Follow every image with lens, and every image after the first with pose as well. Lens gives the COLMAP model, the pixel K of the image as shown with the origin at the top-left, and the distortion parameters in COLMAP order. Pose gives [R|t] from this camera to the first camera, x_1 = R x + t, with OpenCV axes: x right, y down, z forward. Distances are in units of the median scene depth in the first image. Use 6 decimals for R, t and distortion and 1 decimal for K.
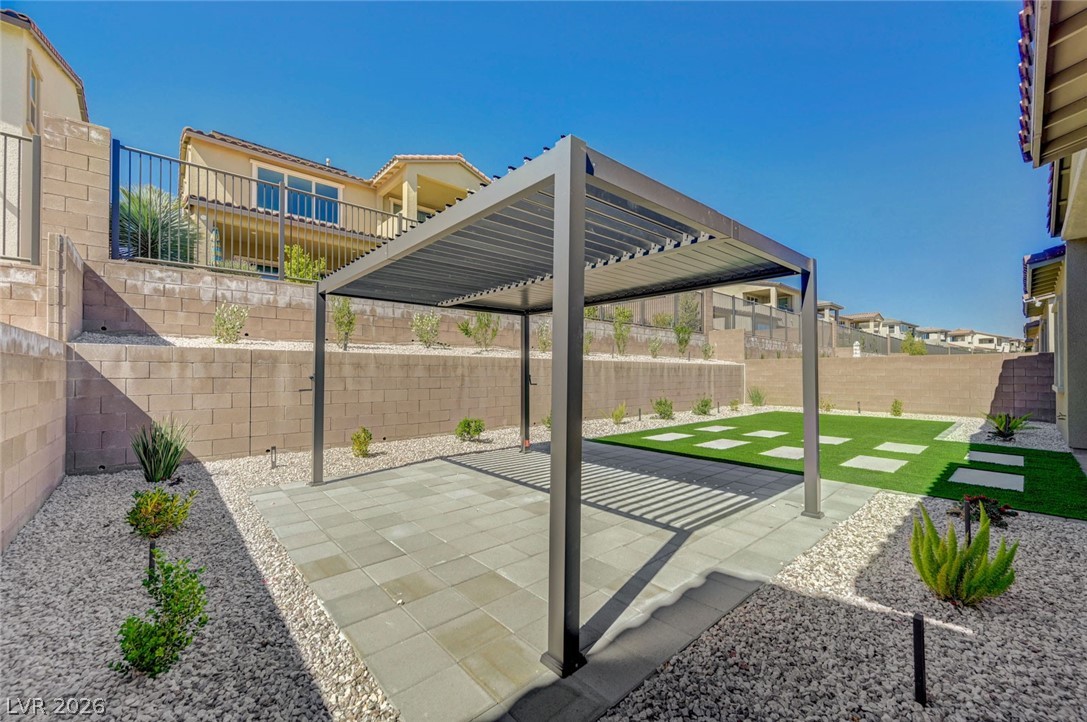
lens RADIAL K [[430.3, 0, 541.3], [0, 430.3, 366.1], [0, 0, 1]] dist [-0.001049, 0.000621]
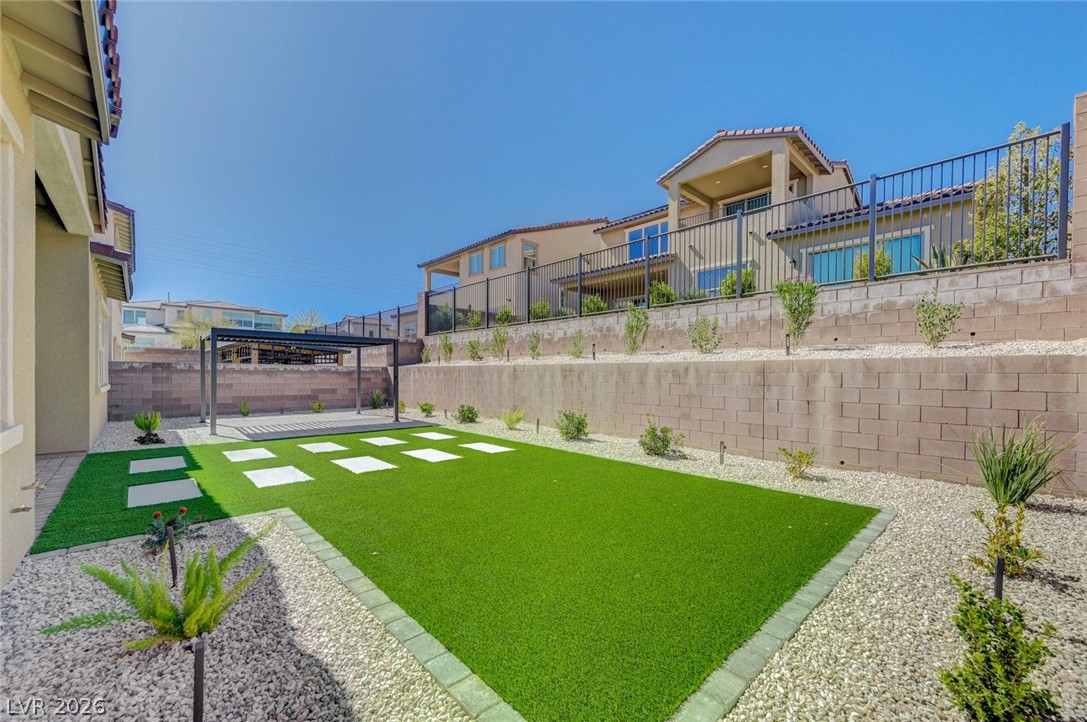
lens RADIAL K [[430.3, 0, 562.4], [0, 430.3, 386.6], [0, 0, 1]] dist [-0.001049, 0.000621]
pose [[0.045710, 0.025571, -0.998627, 0.779594], [0.007656, 0.999634, 0.025948, 0.008724], [0.998925, -0.008831, 0.045498, 0.717033]]
